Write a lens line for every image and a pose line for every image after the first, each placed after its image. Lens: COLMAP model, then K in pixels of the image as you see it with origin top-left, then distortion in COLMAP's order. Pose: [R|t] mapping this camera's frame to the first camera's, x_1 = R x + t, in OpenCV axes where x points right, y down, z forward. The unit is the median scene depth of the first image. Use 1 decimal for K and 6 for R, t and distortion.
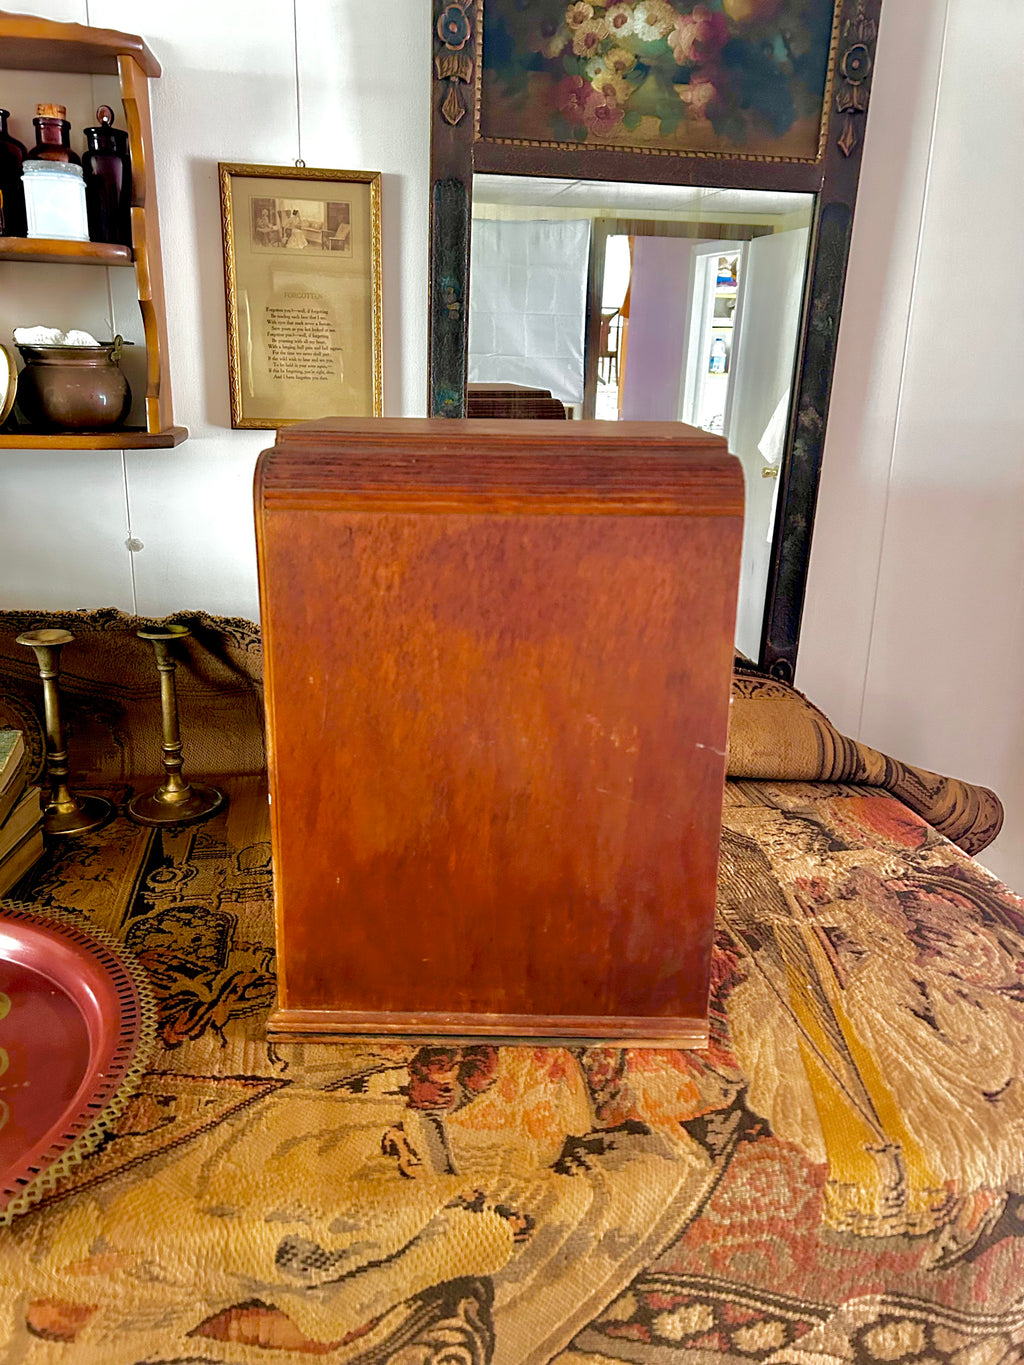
lens RADIAL K [[1038.5, 0, 512.0], [0, 1038.5, 682.5], [0, 0, 1]] dist [0.004573, -0.004141]
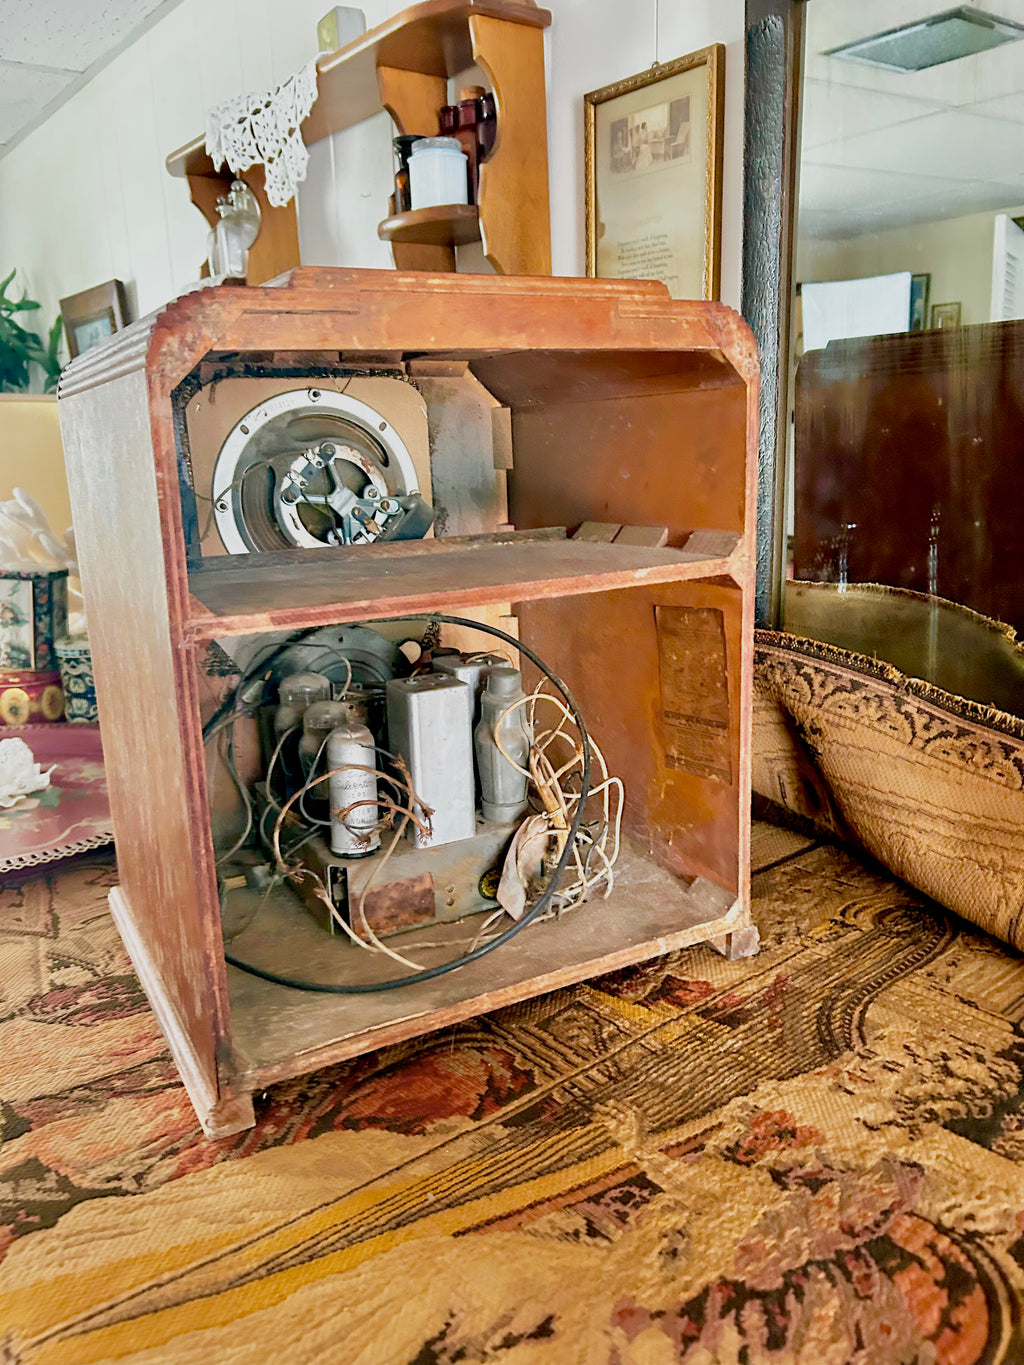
lens RADIAL K [[1040.5, 0, 516.9], [0, 1040.5, 700.6], [0, 0, 1]] dist [0.004375, -0.002664]
pose [[0.485415, 0.184390, -0.854618, 0.646719], [-0.214369, 0.972769, 0.088123, -0.038934], [0.847596, 0.140427, 0.511724, 0.588716]]
